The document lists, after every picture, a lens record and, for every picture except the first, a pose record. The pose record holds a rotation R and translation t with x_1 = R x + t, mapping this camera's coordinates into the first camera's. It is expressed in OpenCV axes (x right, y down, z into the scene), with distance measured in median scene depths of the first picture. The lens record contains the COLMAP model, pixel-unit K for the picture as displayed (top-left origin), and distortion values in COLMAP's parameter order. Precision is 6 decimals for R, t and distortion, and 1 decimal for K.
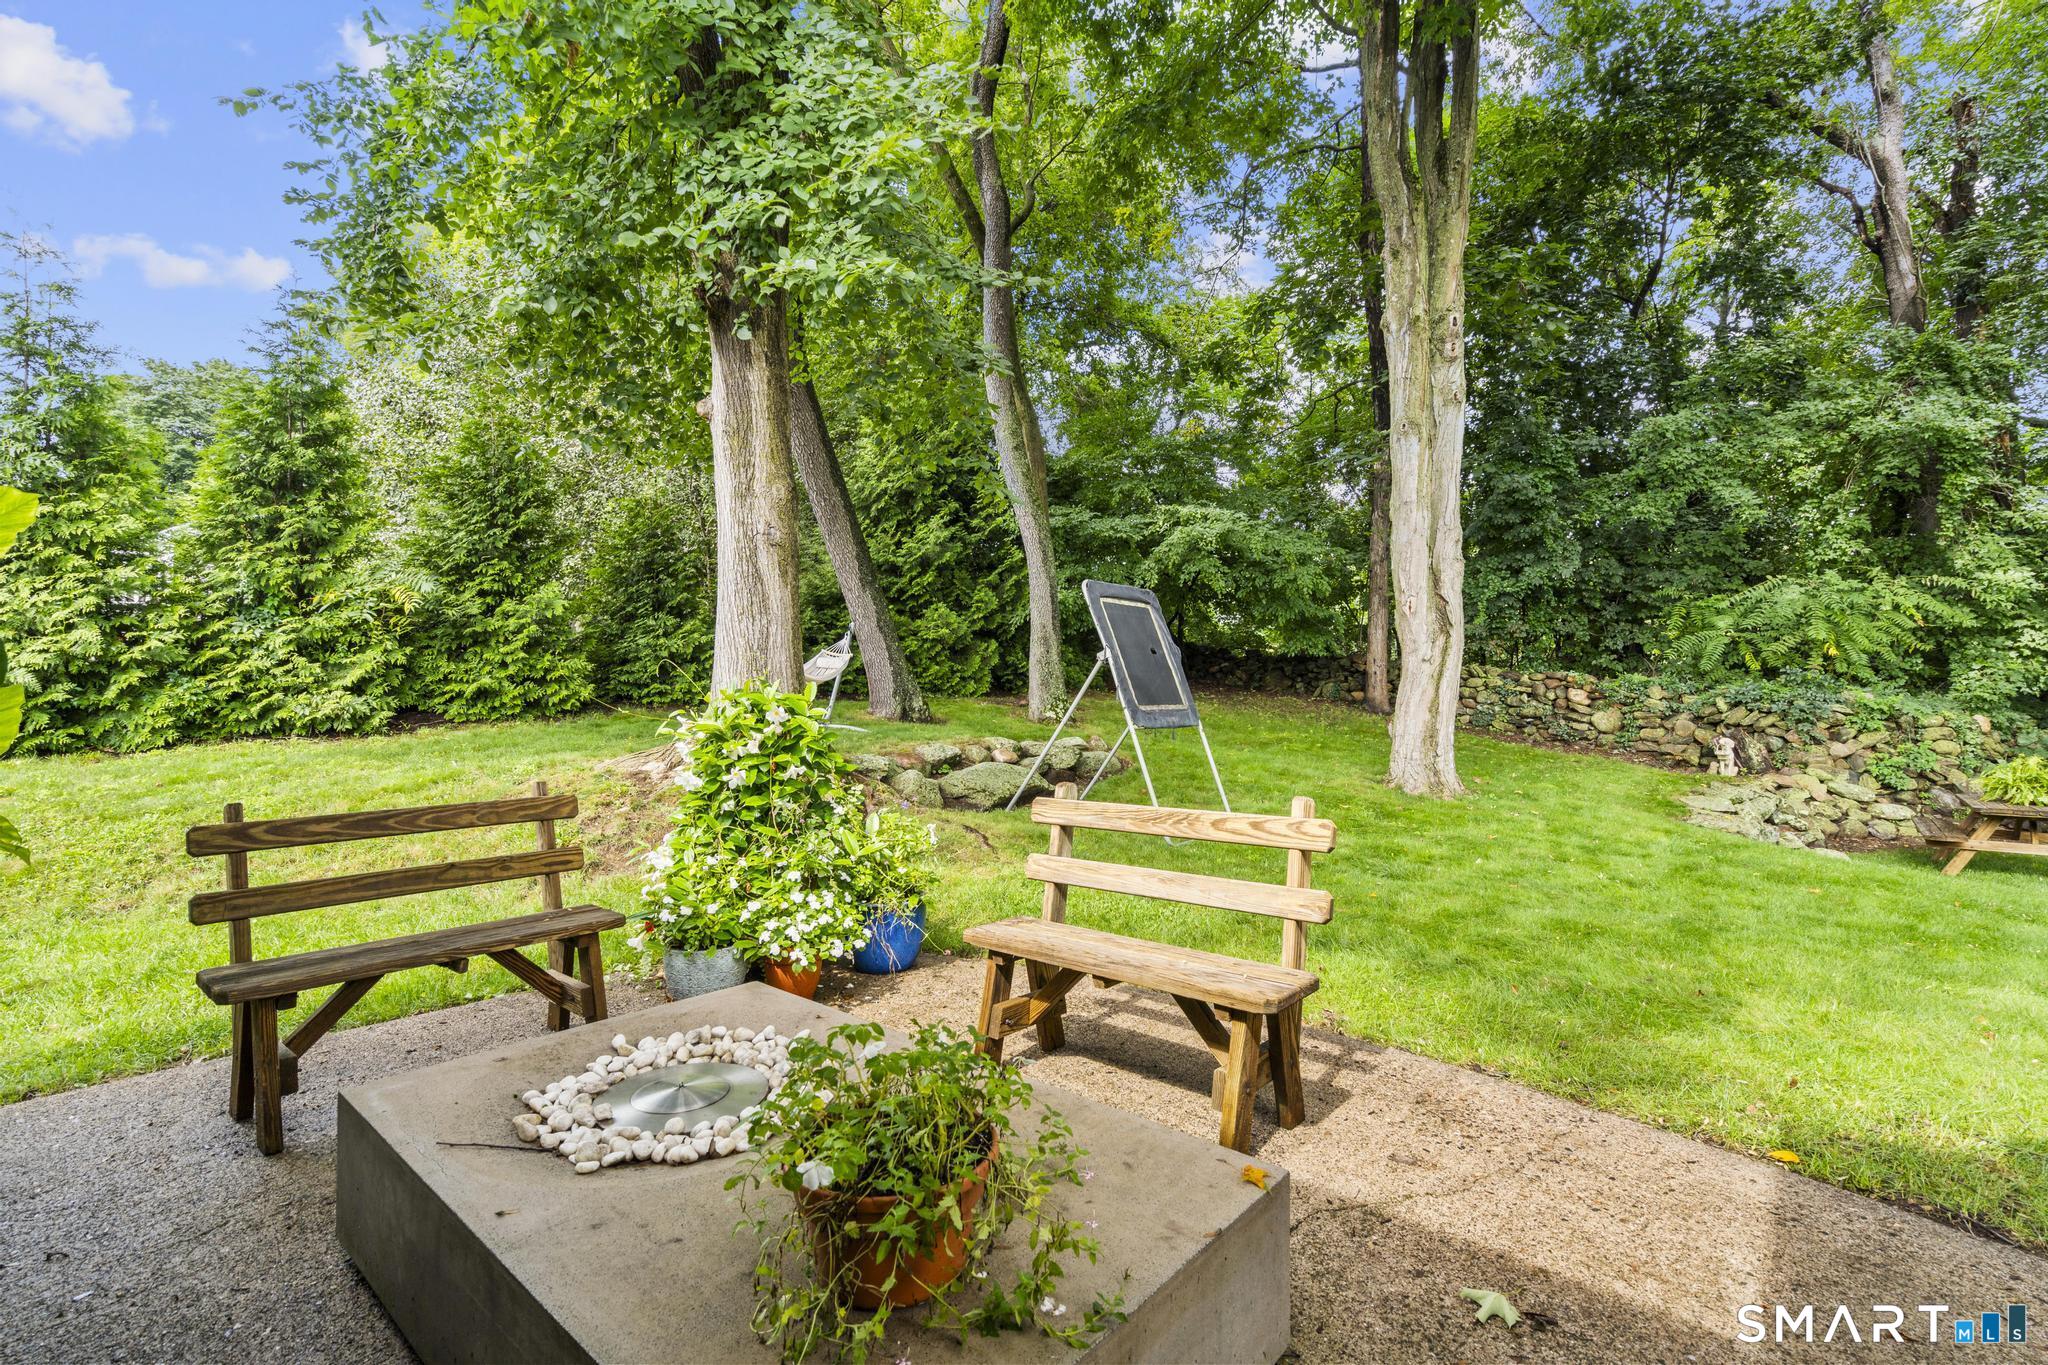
lens RADIAL K [[928.5, 0, 1026.2], [0, 928.5, 686.3], [0, 0, 1]] dist [0.000551, 0.000383]
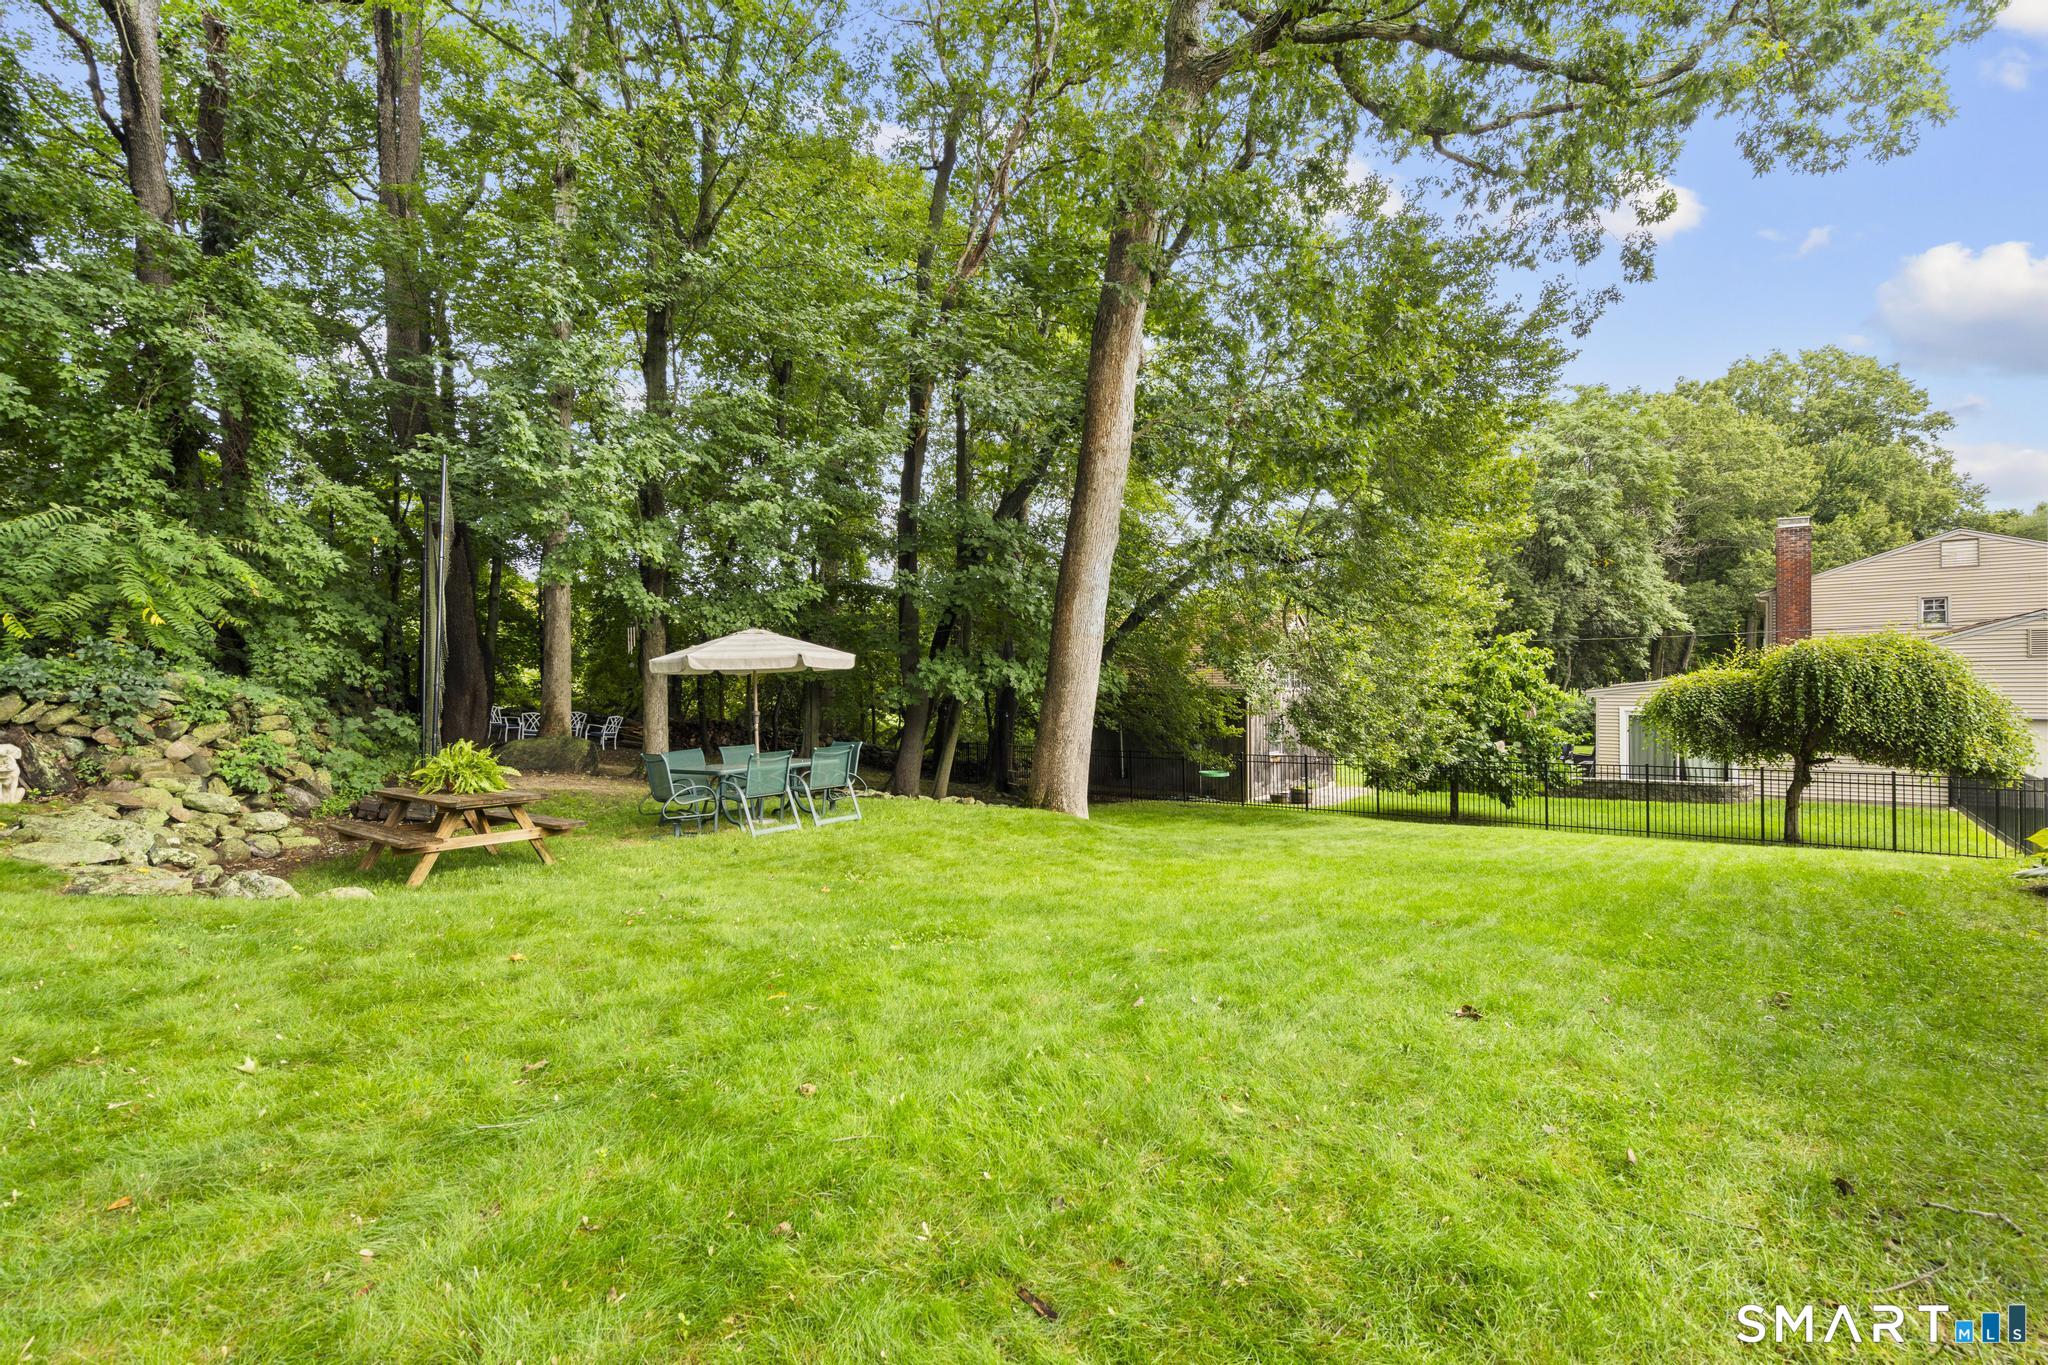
lens RADIAL K [[928.5, 0, 1025.5], [0, 928.5, 681.2], [0, 0, 1]] dist [0.000551, 0.000383]
pose [[-0.062695, 0.002462, 0.998030, 0.073365], [-0.005839, 0.999979, -0.002833, 0.010186], [-0.998016, -0.006005, -0.062680, 0.345160]]
